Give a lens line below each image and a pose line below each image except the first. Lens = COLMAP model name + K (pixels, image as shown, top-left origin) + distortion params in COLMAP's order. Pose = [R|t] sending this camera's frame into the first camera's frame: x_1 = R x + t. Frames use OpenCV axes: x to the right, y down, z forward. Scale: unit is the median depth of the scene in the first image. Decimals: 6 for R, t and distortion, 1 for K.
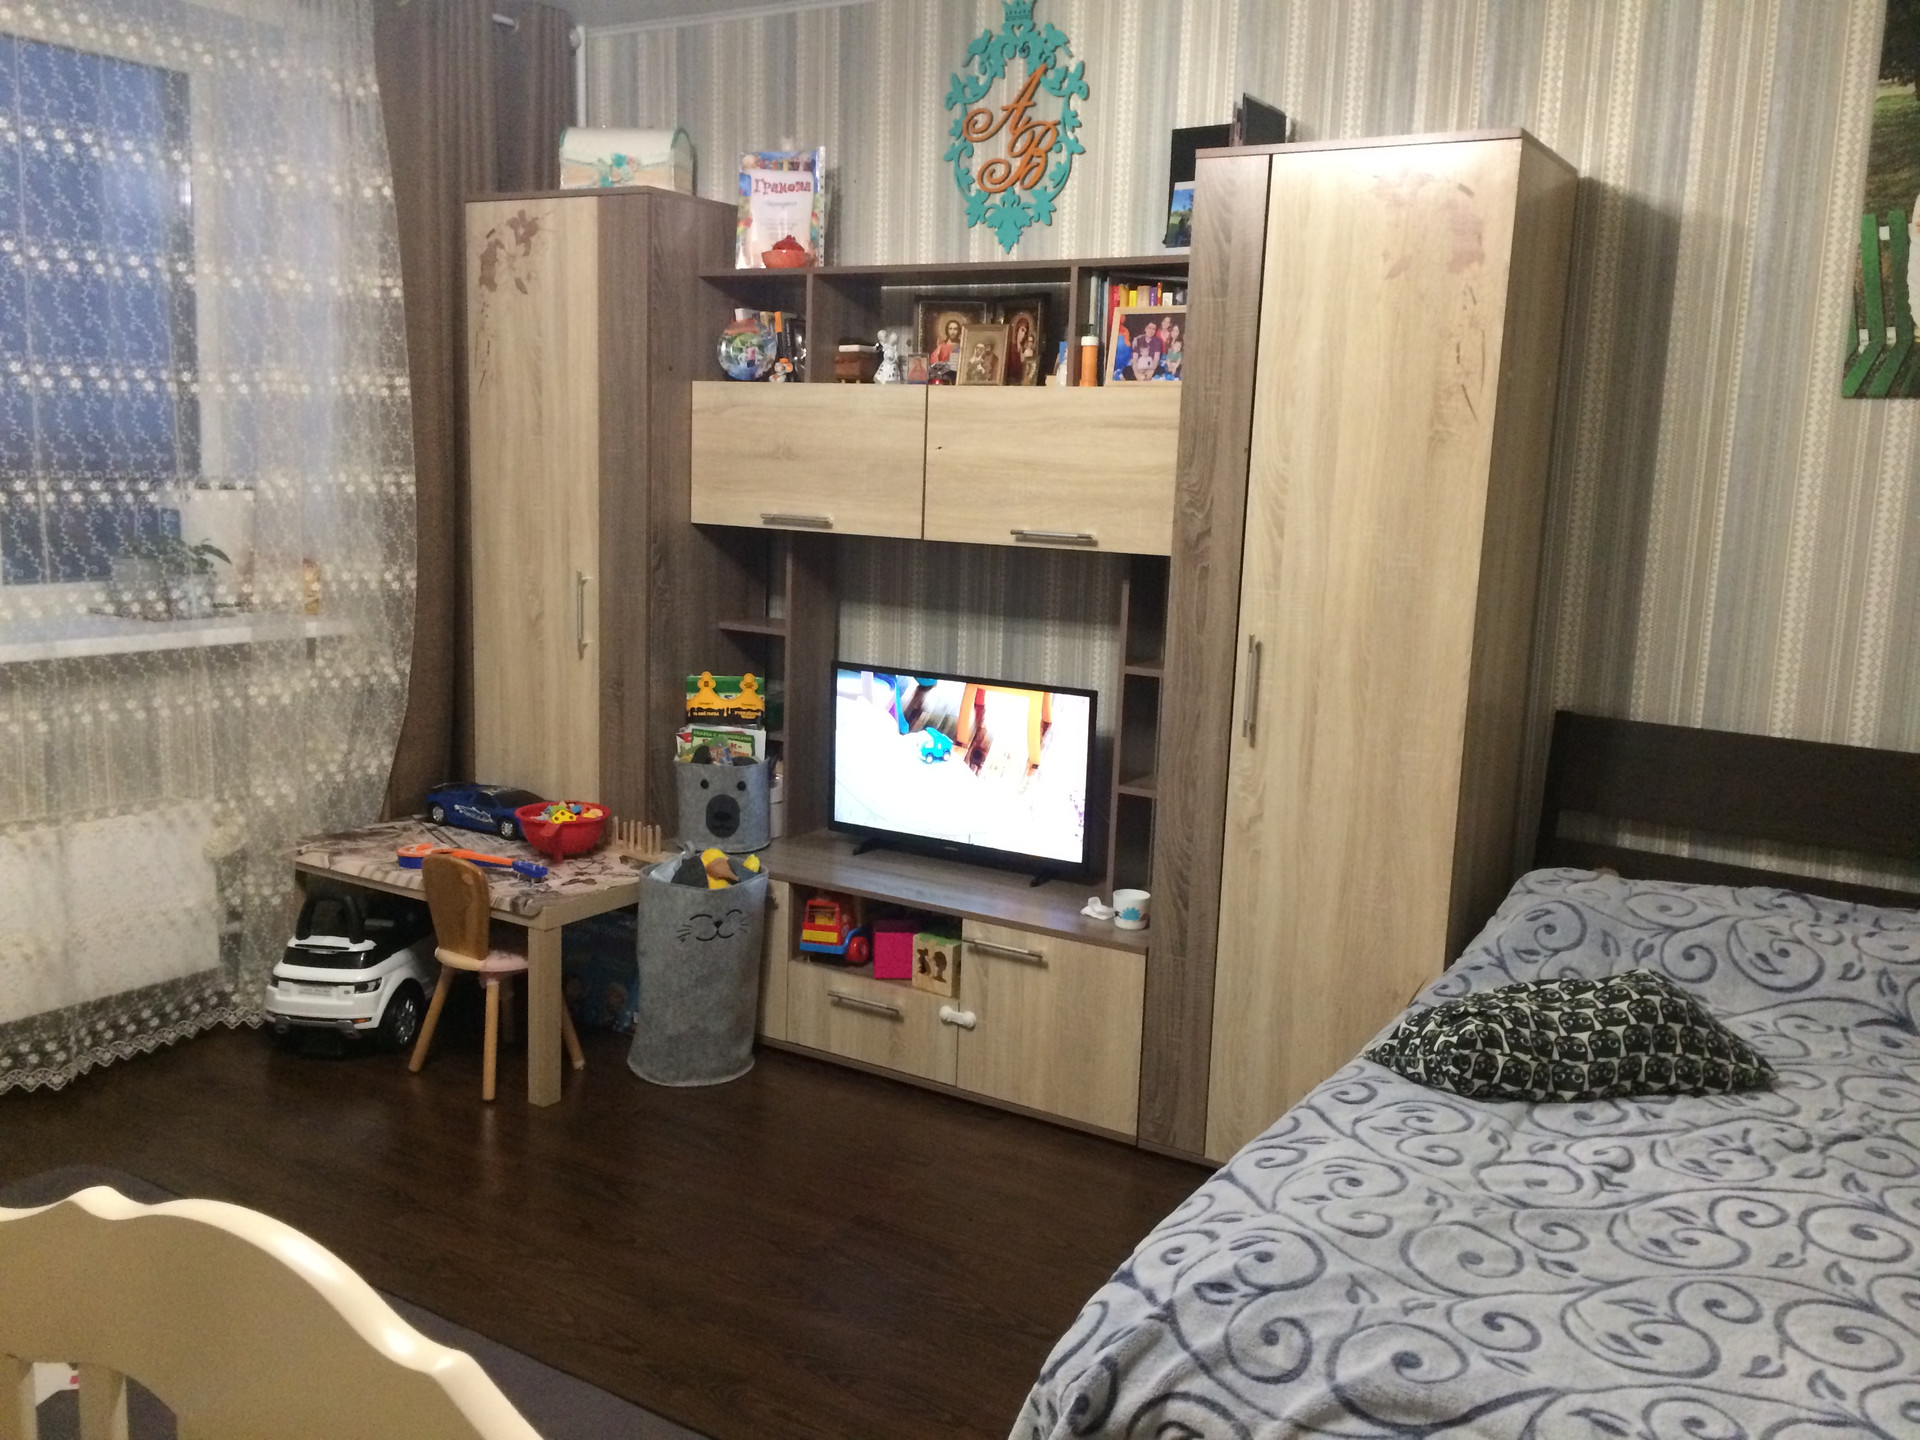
lens RADIAL K [[1633.4, 0, 956.4], [0, 1633.4, 712.3], [0, 0, 1]] dist [0.058229, -0.078801]
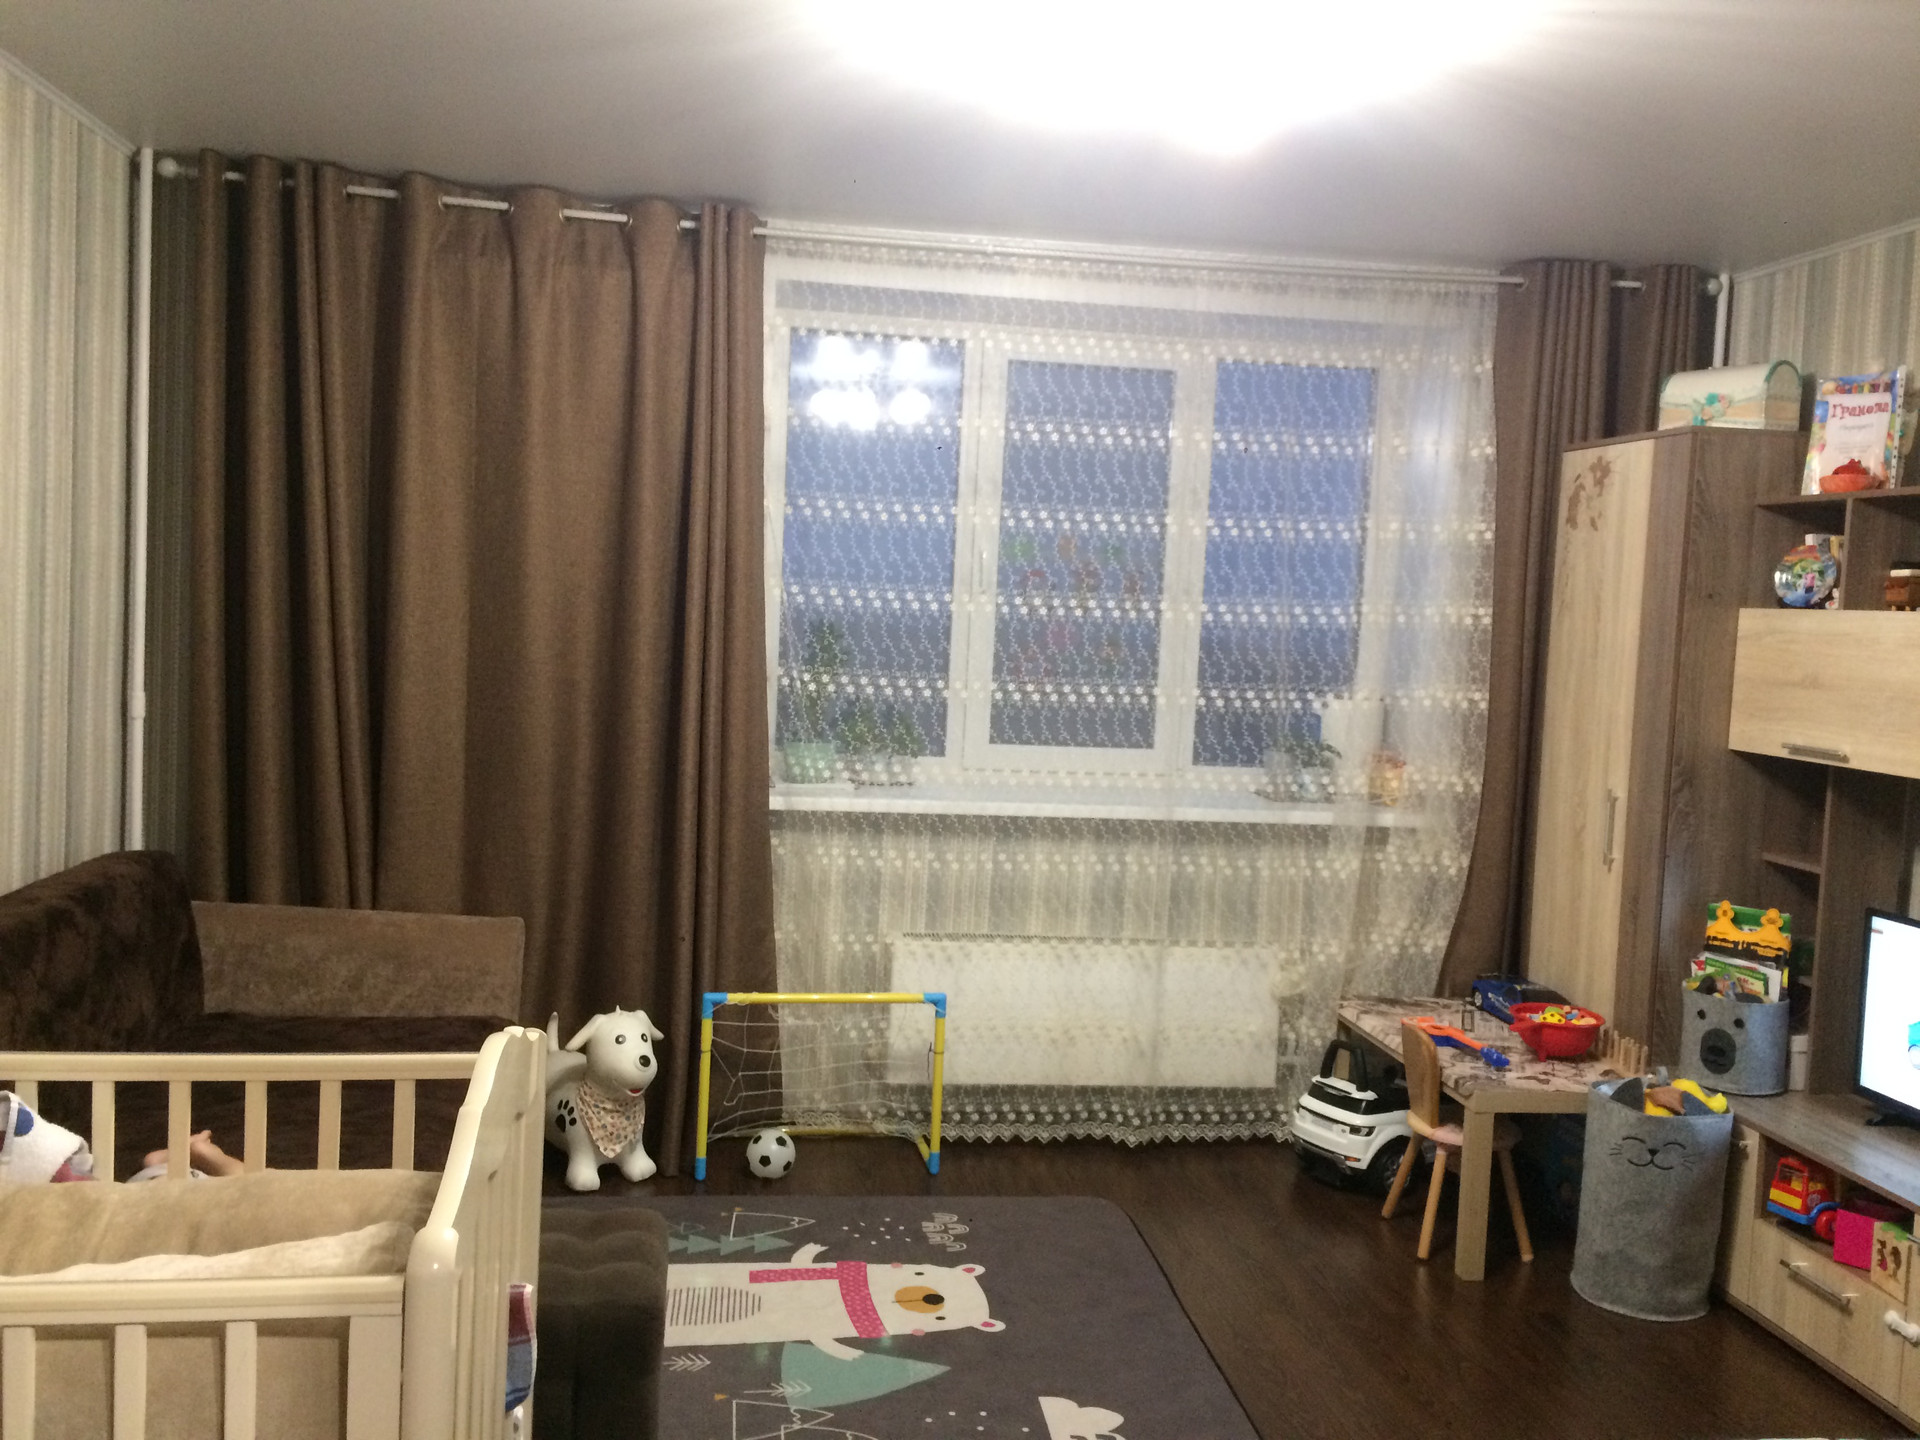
lens RADIAL K [[1633.4, 0, 958.9], [0, 1633.4, 710.1], [0, 0, 1]] dist [0.058229, -0.078801]
pose [[0.641833, 0.042376, -0.765672, 0.312893], [-0.140629, 0.988043, -0.063202, -0.011181], [0.753839, 0.148241, 0.640118, 0.009750]]
